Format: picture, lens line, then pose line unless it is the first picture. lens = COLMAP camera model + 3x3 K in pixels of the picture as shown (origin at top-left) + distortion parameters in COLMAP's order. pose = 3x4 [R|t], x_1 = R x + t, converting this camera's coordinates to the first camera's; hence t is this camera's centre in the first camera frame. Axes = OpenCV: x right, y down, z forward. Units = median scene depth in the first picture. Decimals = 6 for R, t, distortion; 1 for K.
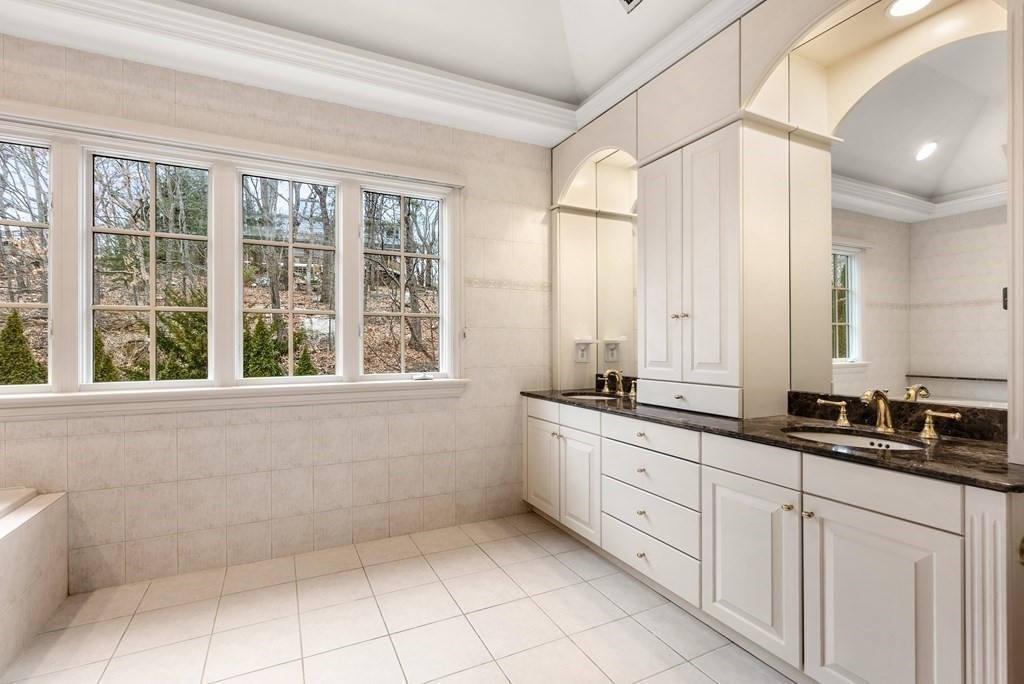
lens RADIAL K [[468.0, 0, 511.7], [0, 468.0, 347.5], [0, 0, 1]] dist [-0.005063, 0.002749]
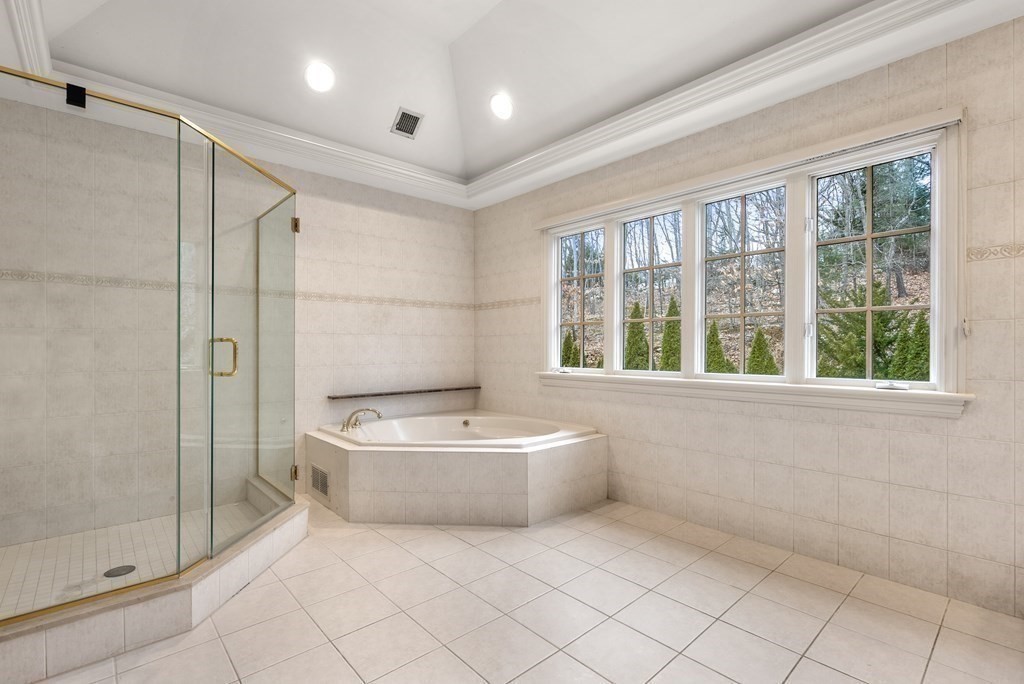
lens RADIAL K [[468.0, 0, 535.9], [0, 468.0, 348.4], [0, 0, 1]] dist [-0.005063, 0.002749]
pose [[0.300471, 0.006964, -0.953766, 0.465038], [-0.003953, 0.999974, 0.006056, -0.003668], [0.953783, 0.001951, 0.300490, 0.226652]]
